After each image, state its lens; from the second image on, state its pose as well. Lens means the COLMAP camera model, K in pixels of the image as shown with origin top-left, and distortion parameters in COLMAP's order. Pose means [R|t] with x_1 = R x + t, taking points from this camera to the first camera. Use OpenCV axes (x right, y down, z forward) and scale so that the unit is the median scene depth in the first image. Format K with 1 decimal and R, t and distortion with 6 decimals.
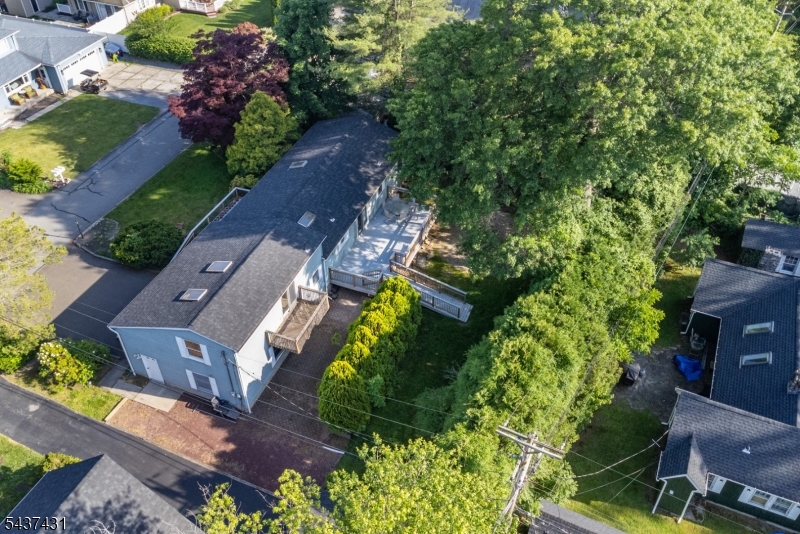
lens RADIAL K [[677.5, 0, 399.5], [0, 677.5, 278.5], [0, 0, 1]] dist [0.012297, 0.012031]
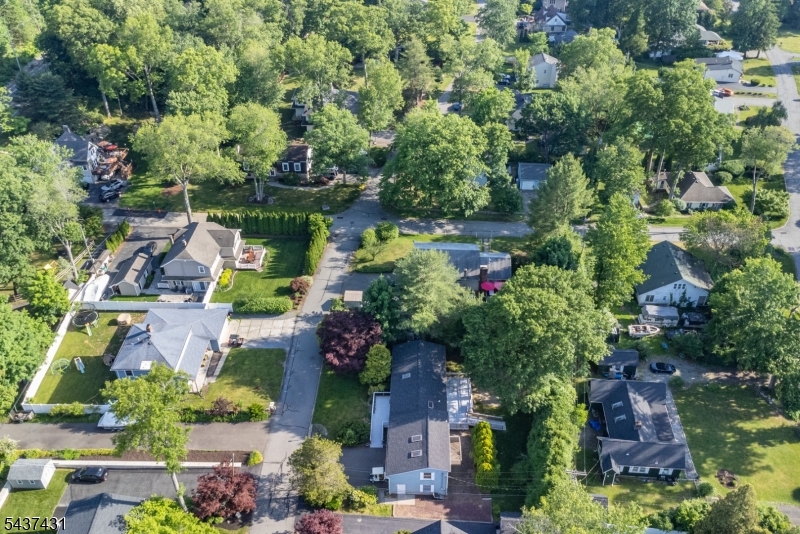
lens RADIAL K [[677.5, 0, 412.3], [0, 677.5, 282.3], [0, 0, 1]] dist [0.012297, 0.012031]
pose [[0.936161, -0.209501, 0.282333, -0.824641], [0.227662, 0.973190, -0.032740, -0.467689], [-0.267905, 0.094926, 0.958758, -1.299369]]
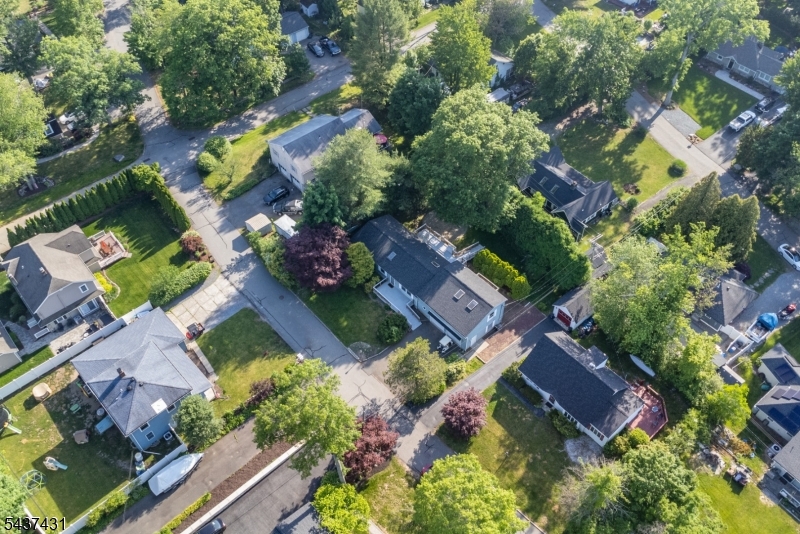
lens RADIAL K [[677.5, 0, 399.4], [0, 677.5, 271.0], [0, 0, 1]] dist [0.012297, 0.012031]
pose [[0.447406, -0.687421, 0.572084, -1.715125], [0.602054, 0.704530, 0.375725, -1.135035], [-0.661331, 0.176324, 0.729075, -0.681226]]
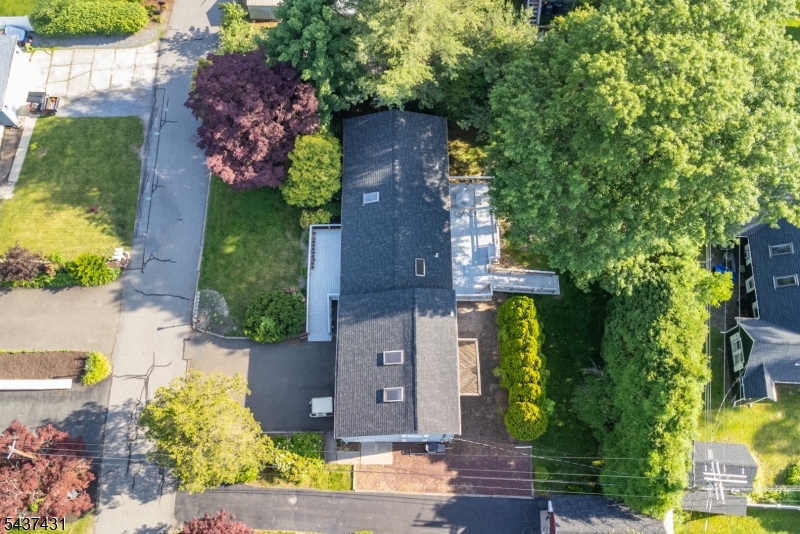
lens RADIAL K [[677.5, 0, 398.6], [0, 677.5, 270.5], [0, 0, 1]] dist [0.012297, 0.012031]
pose [[0.929515, -0.347682, 0.122959, -0.347776], [0.249138, 0.837846, 0.485742, -0.717099], [-0.271904, -0.420871, 0.865411, 0.024554]]
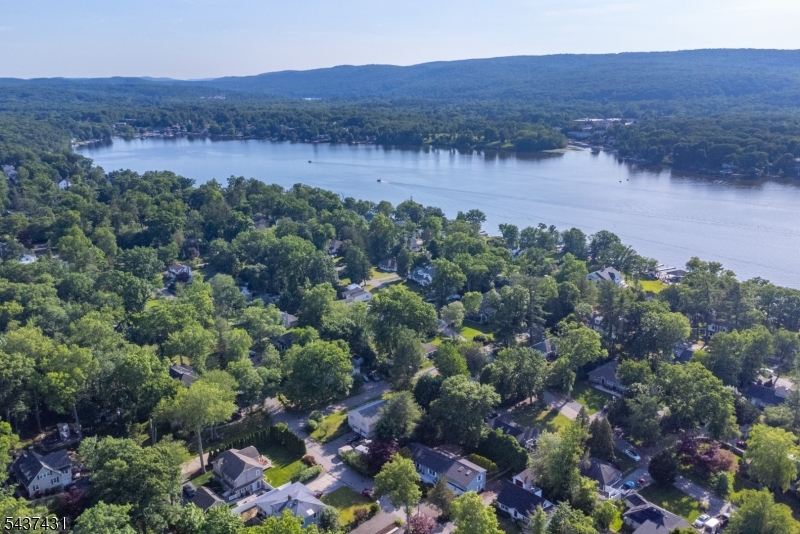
lens RADIAL K [[677.5, 0, 402.6], [0, 677.5, 270.3], [0, 0, 1]] dist [0.012297, 0.012031]
pose [[0.407029, -0.237578, 0.881977, -4.201011], [0.610694, 0.788824, -0.069347, -1.011293], [-0.679249, 0.566845, 0.466162, -1.672268]]
